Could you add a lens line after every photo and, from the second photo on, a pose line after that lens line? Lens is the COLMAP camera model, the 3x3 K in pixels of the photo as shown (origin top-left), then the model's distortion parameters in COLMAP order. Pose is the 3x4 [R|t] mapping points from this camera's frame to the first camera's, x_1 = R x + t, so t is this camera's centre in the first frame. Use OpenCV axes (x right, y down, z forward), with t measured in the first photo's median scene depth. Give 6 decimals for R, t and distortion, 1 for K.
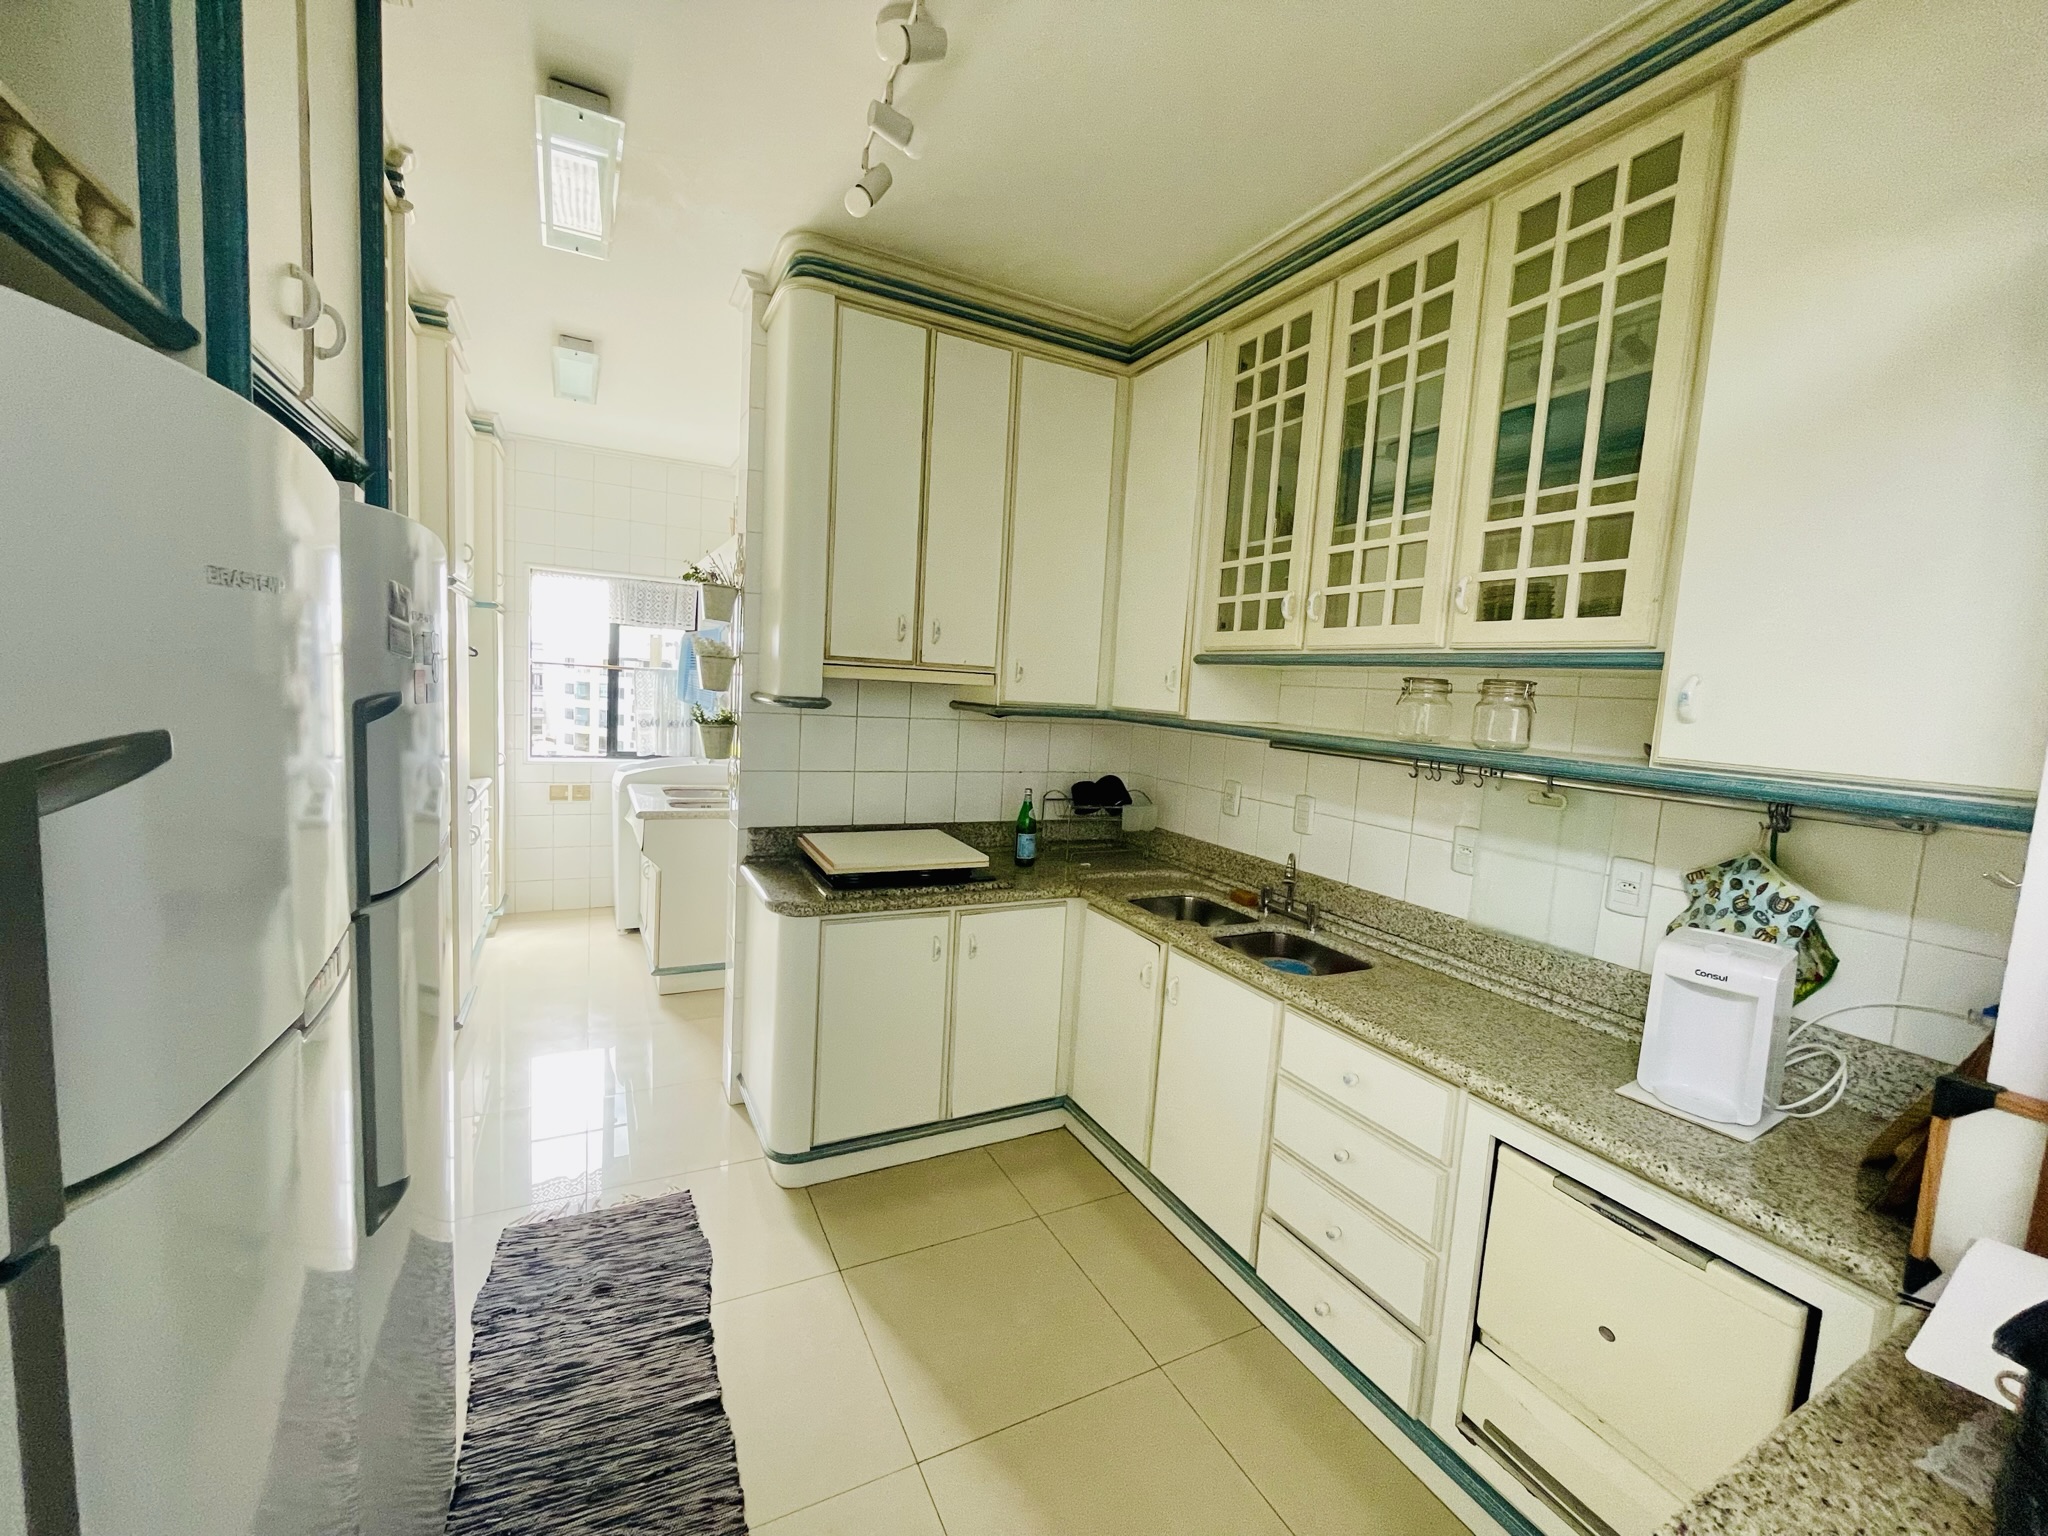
lens RADIAL K [[825.0, 0, 1020.8], [0, 825.0, 774.5], [0, 0, 1]] dist [0.000739, 0.000047]
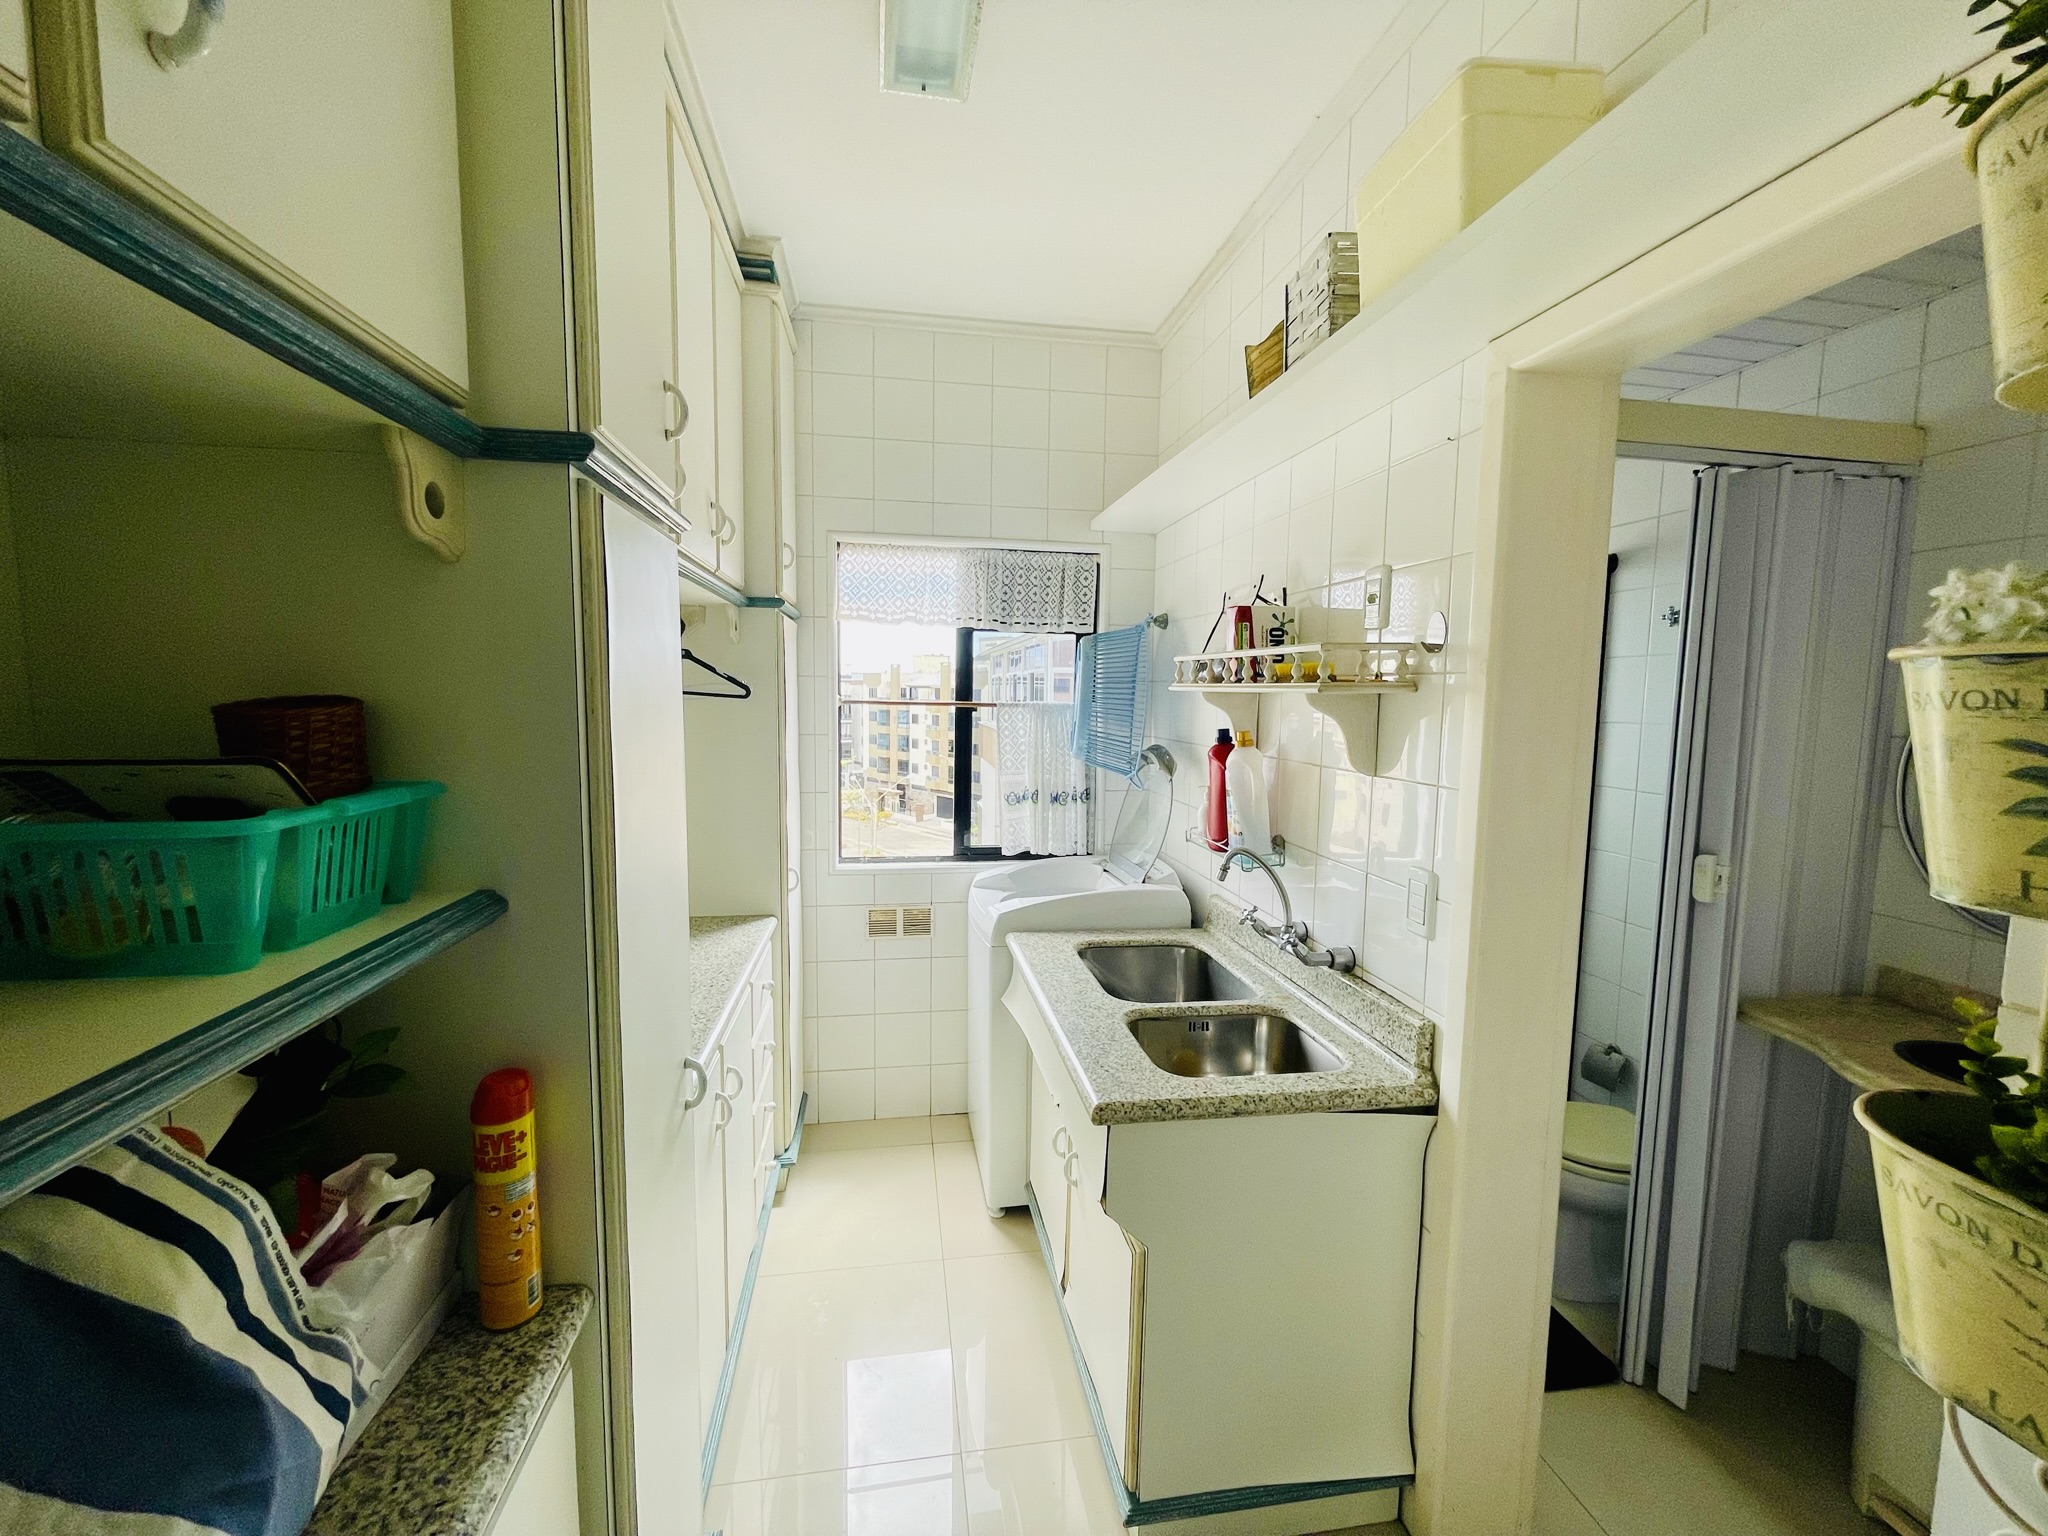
lens RADIAL K [[825.0, 0, 1022.5], [0, 825.0, 765.9], [0, 0, 1]] dist [0.000739, 0.000047]
pose [[0.949368, -0.019095, -0.313587, -0.278551], [0.011381, 0.999586, -0.026413, -0.071778], [0.313961, 0.021507, 0.949192, 0.470776]]
